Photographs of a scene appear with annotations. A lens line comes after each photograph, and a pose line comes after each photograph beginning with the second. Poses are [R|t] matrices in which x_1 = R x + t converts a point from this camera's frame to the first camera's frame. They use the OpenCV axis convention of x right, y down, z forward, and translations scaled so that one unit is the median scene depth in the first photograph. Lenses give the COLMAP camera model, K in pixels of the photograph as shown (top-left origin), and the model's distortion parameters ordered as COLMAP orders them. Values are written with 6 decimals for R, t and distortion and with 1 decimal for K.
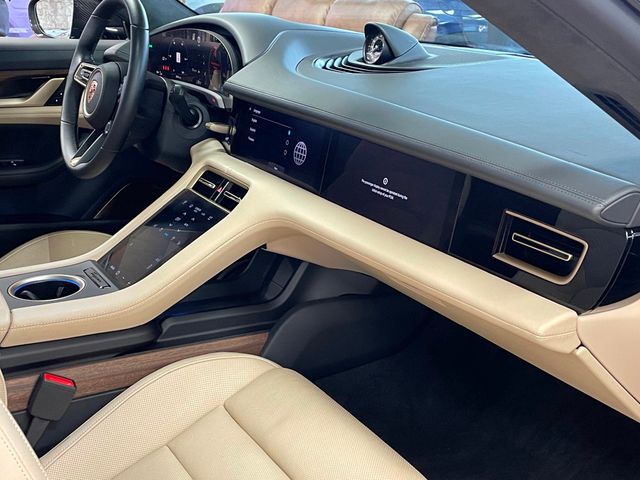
lens RADIAL K [[842.4, 0, 320.0], [0, 842.4, 240.0], [0, 0, 1]] dist [0.107938, 0.005029]
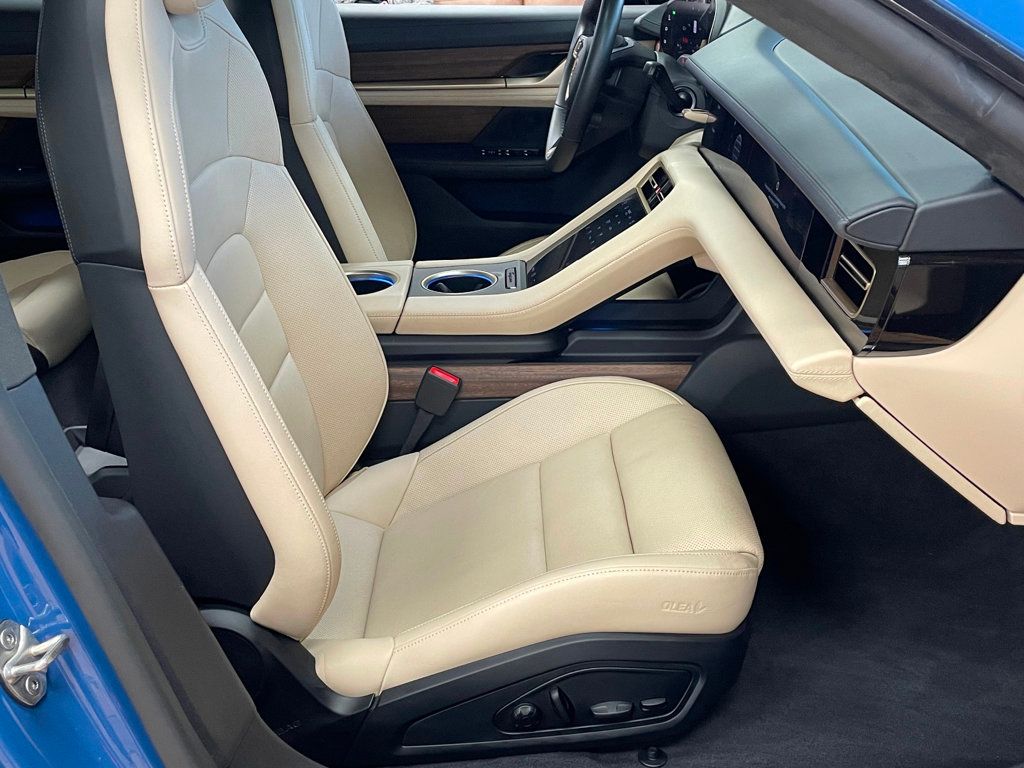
lens RADIAL K [[1132.4, 0, 512.0], [0, 1132.4, 384.0], [0, 0, 1]] dist [0.084037, -0.003206]
pose [[0.867202, 0.144470, -0.476539, 0.344788], [-0.097420, 0.987718, 0.122157, 0.007866], [0.488335, -0.059511, 0.870625, -0.079066]]
